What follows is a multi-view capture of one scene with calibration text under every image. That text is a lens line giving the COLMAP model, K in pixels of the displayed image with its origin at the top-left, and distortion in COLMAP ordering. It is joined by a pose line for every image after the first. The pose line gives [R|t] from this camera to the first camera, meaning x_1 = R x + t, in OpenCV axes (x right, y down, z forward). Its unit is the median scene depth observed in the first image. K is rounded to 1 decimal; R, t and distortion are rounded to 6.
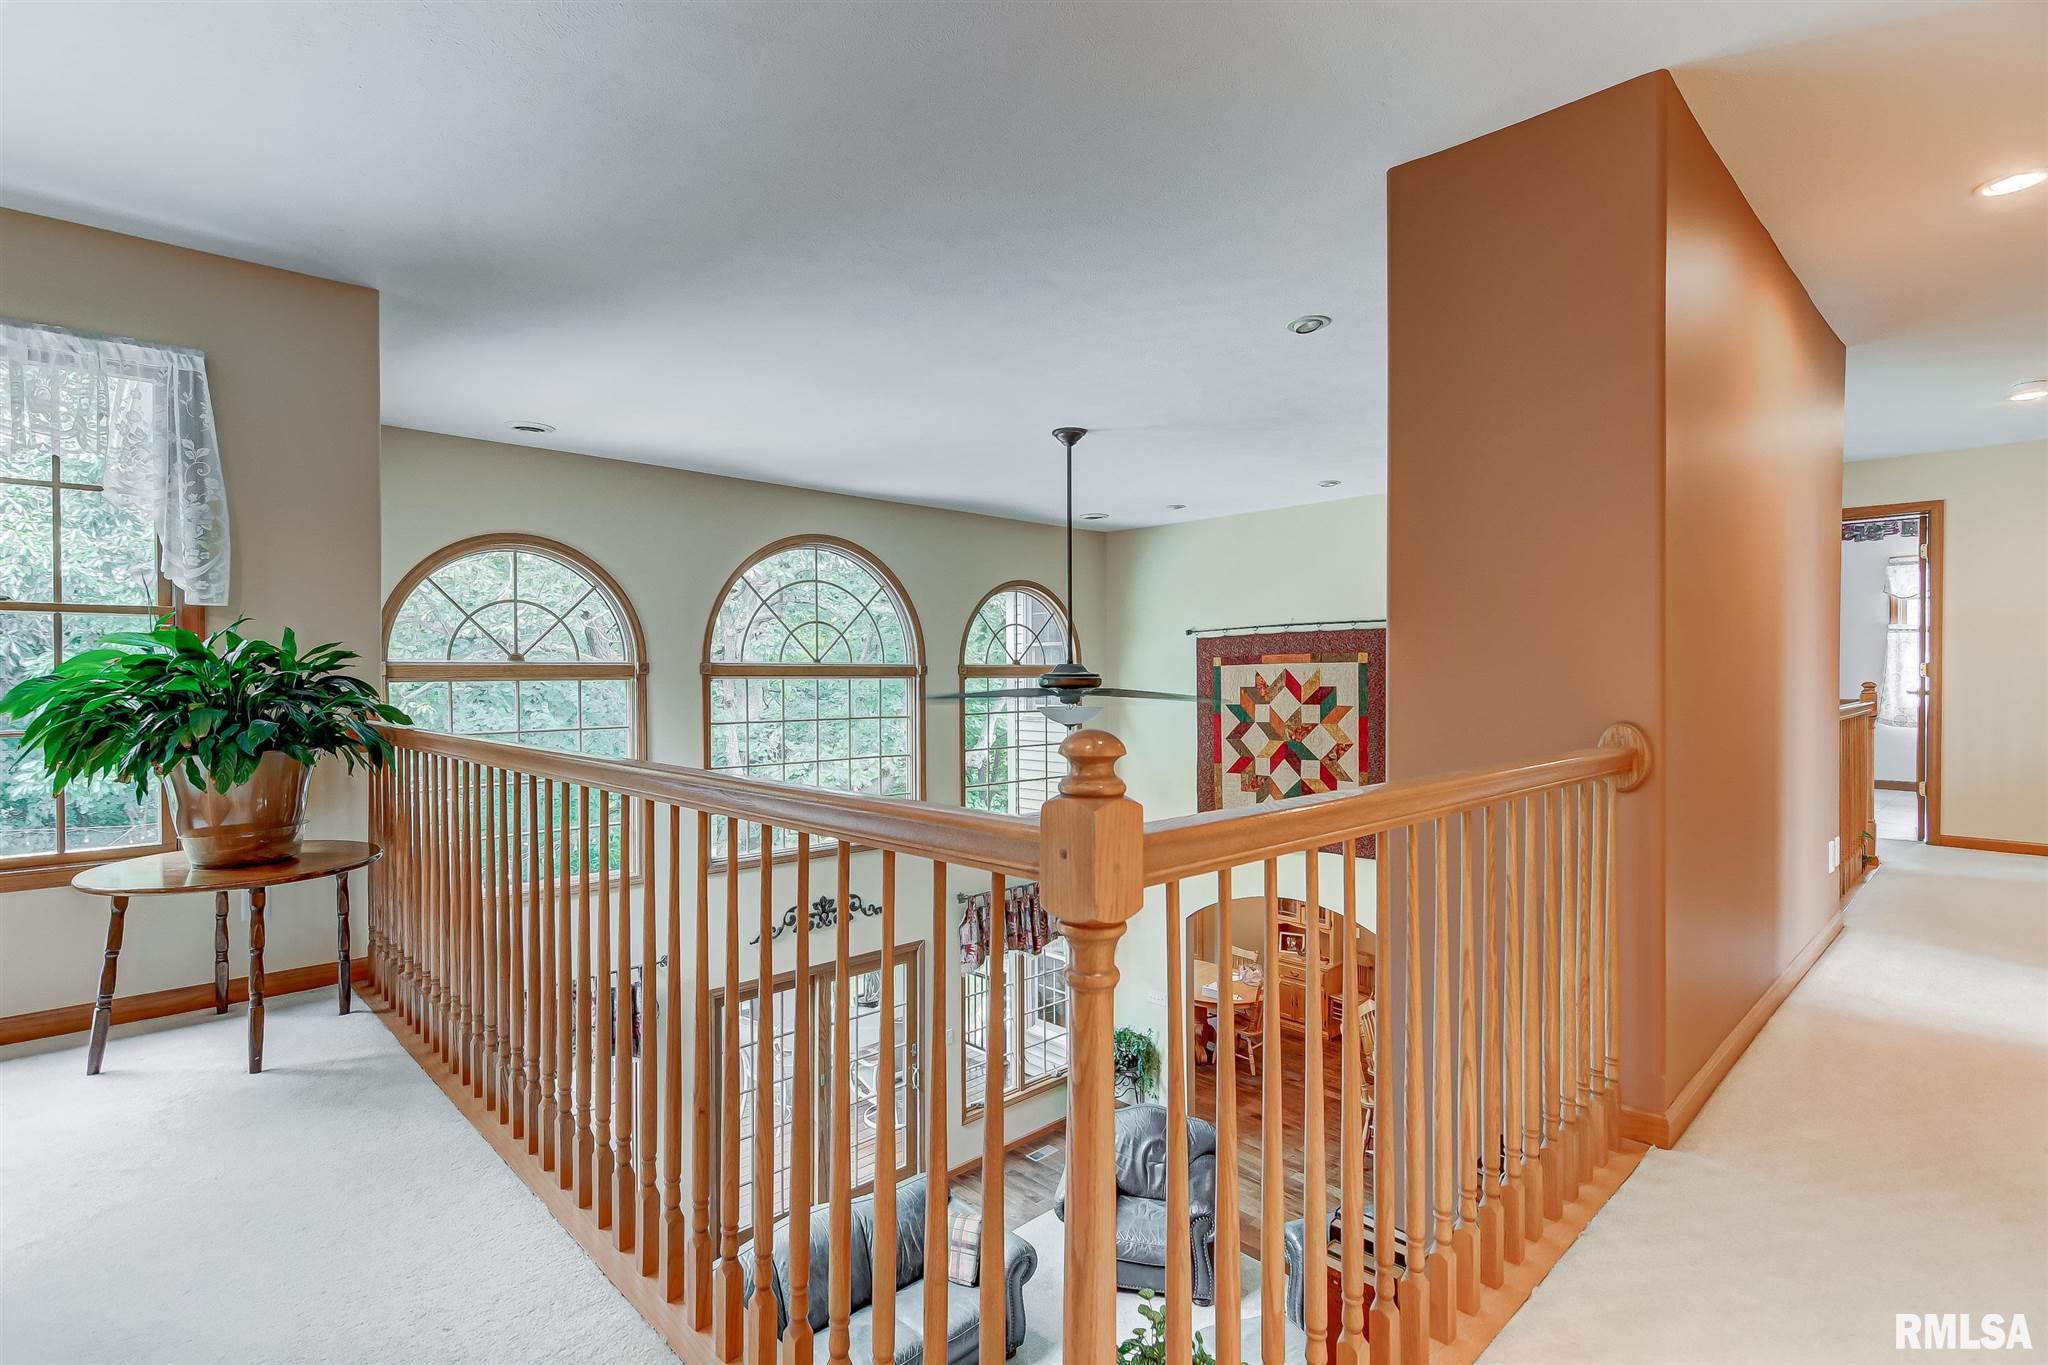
lens RADIAL K [[993.1, 0, 1024.0], [0, 993.1, 682.5], [0, 0, 1]] dist [0.033899, -0.000063]
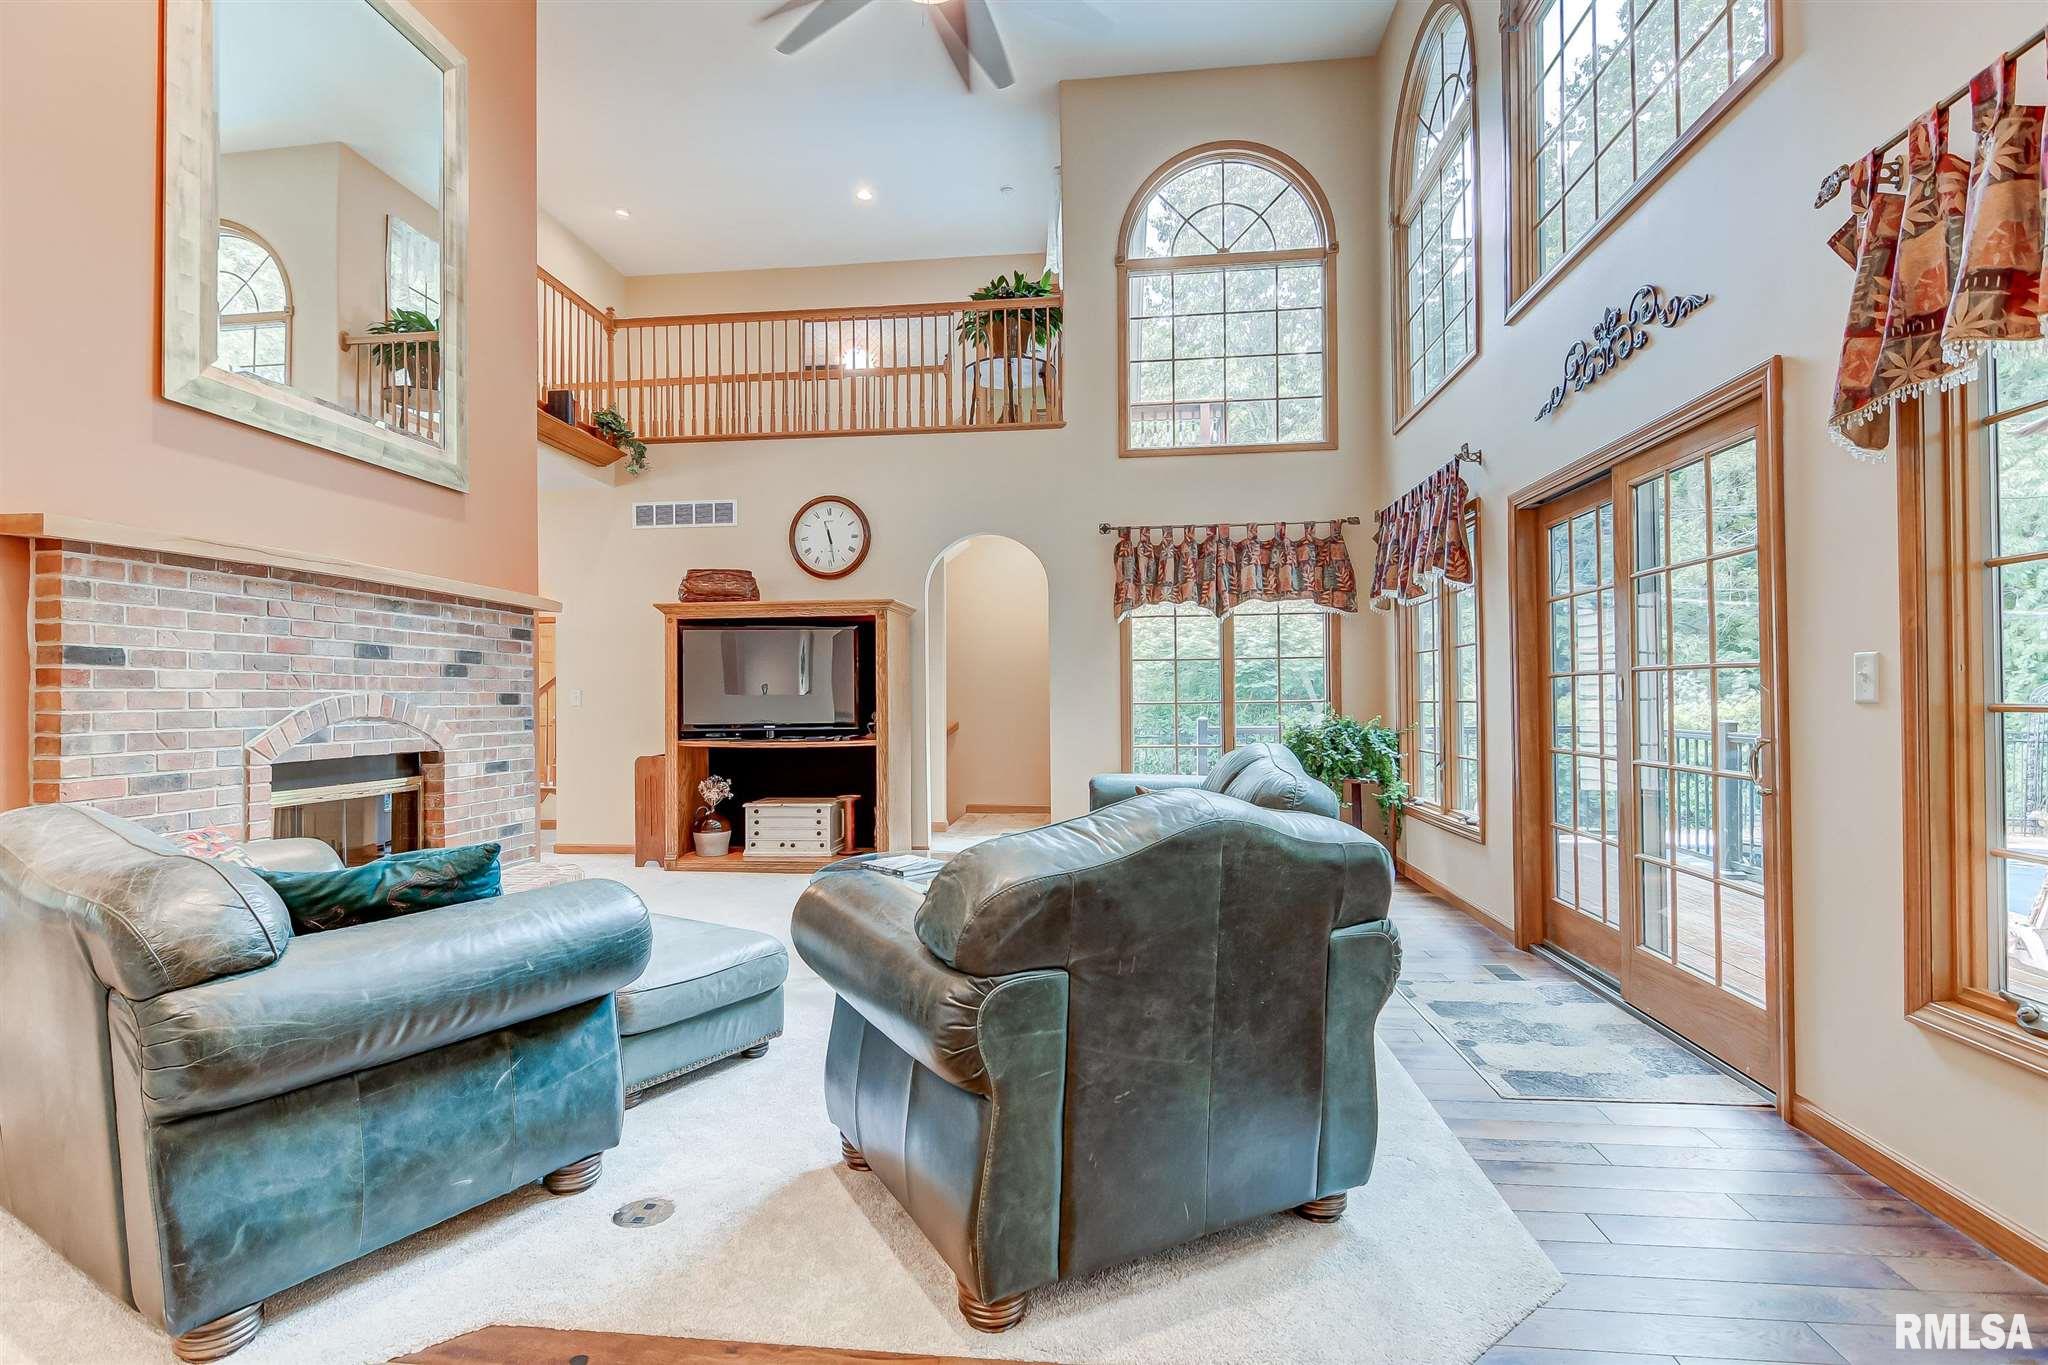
lens RADIAL K [[985.6, 0, 1011.2], [0, 985.6, 688.2], [0, 0, 1]] dist [-0.009598, 0.000007]
pose [[-0.773103, -0.002680, -0.634275, 0.290042], [0.000441, 0.999989, -0.004762, 0.355869], [0.634281, -0.003961, -0.773093, 1.048194]]
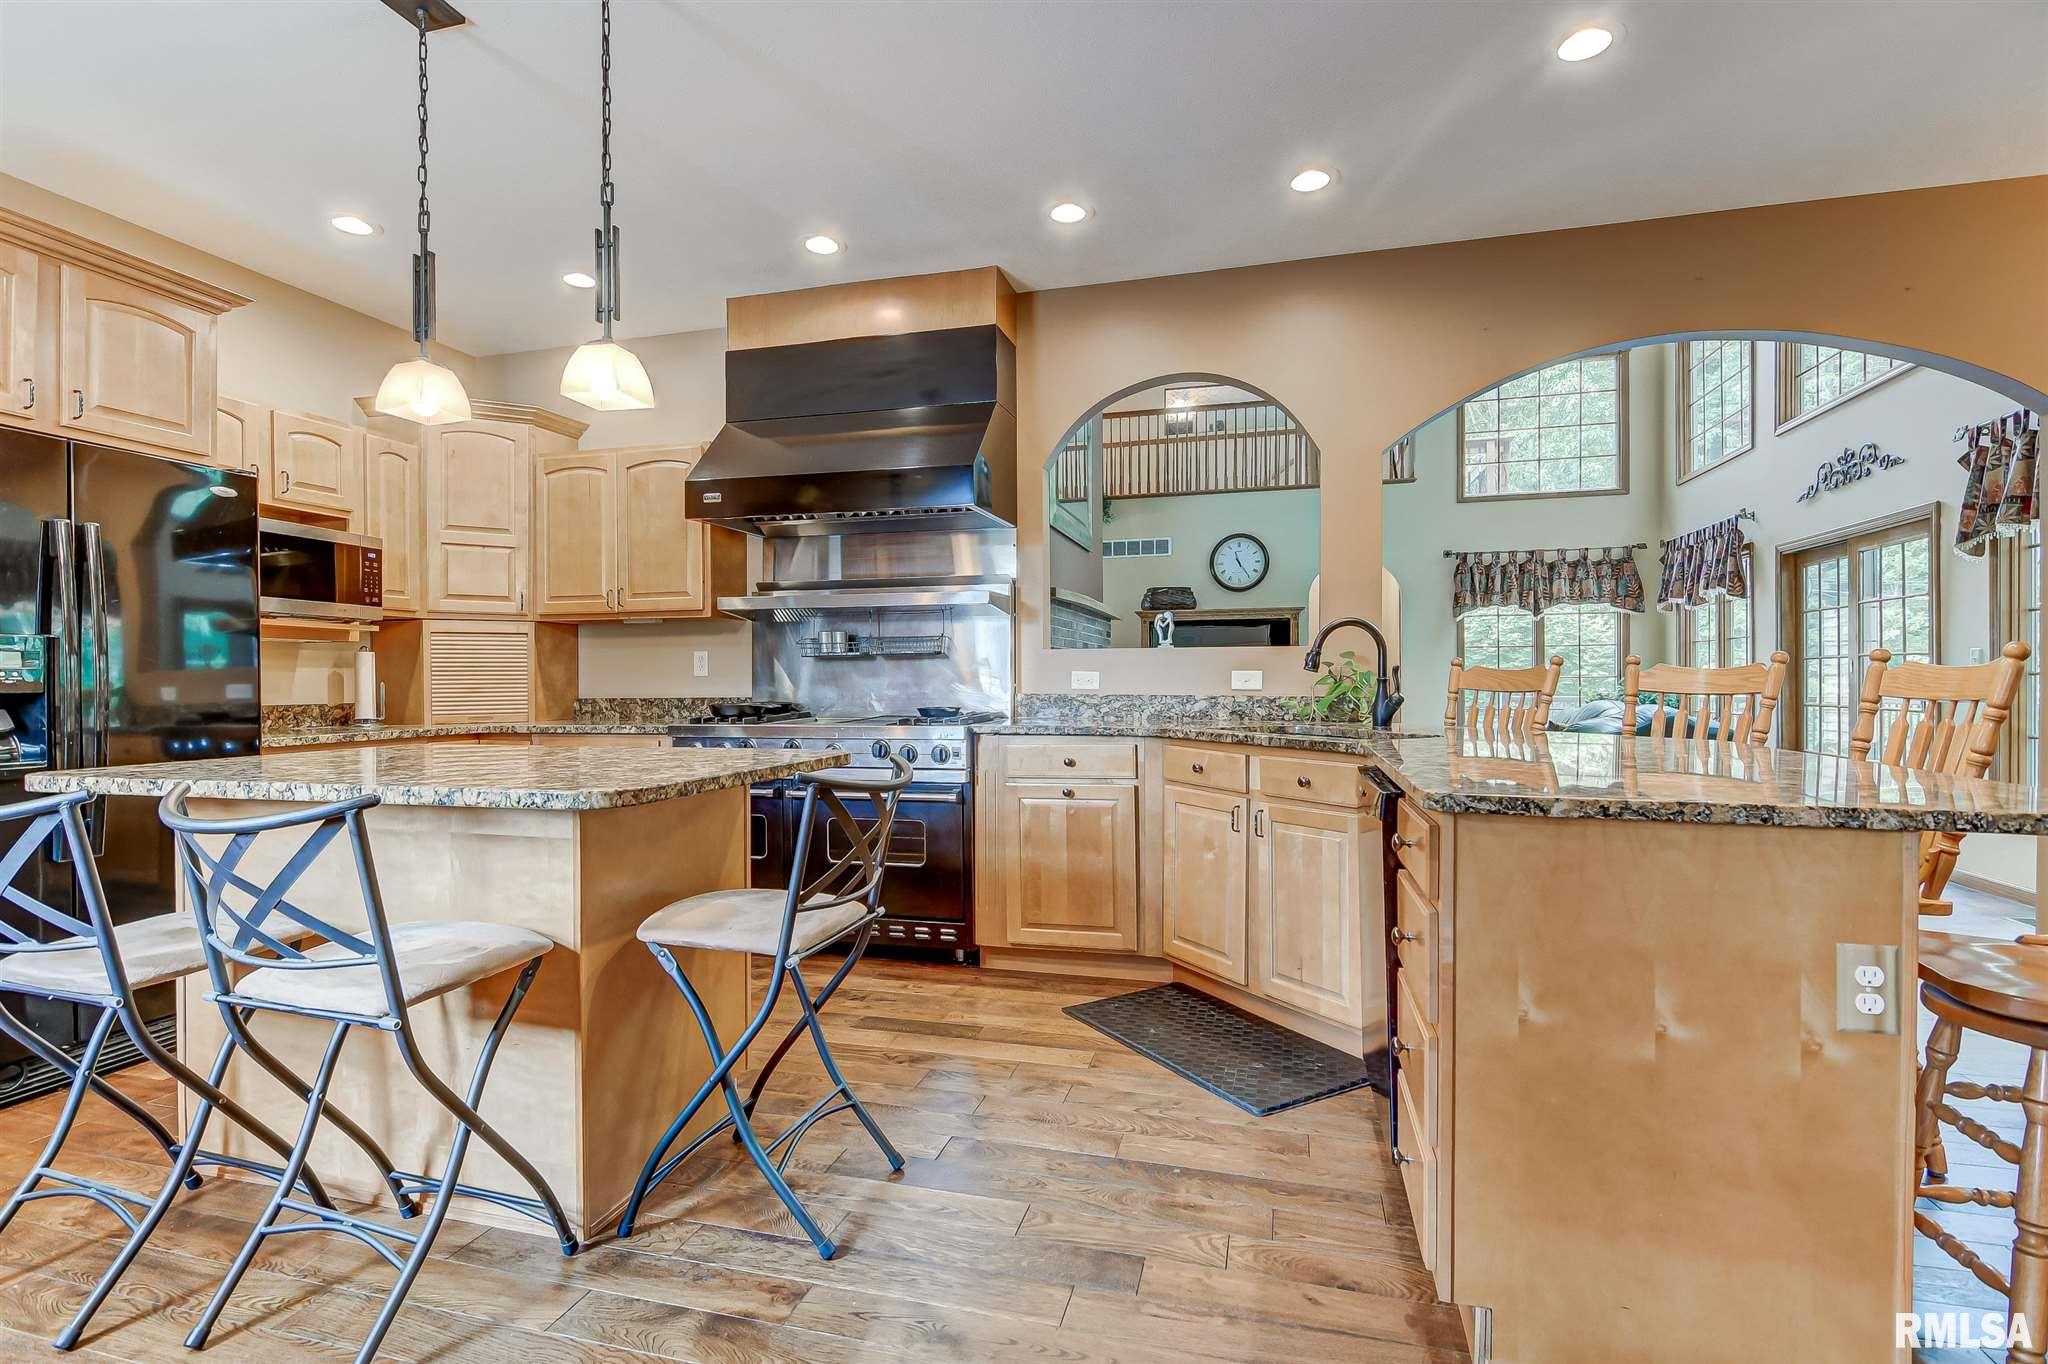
lens RADIAL K [[985.6, 0, 1011.2], [0, 985.6, 687.7], [0, 0, 1]] dist [-0.009598, 0.000007]
pose [[-0.865398, 0.008495, -0.501013, 0.739253], [0.002155, 0.999910, 0.013232, 0.359504], [0.501080, 0.010372, -0.865339, 1.209791]]
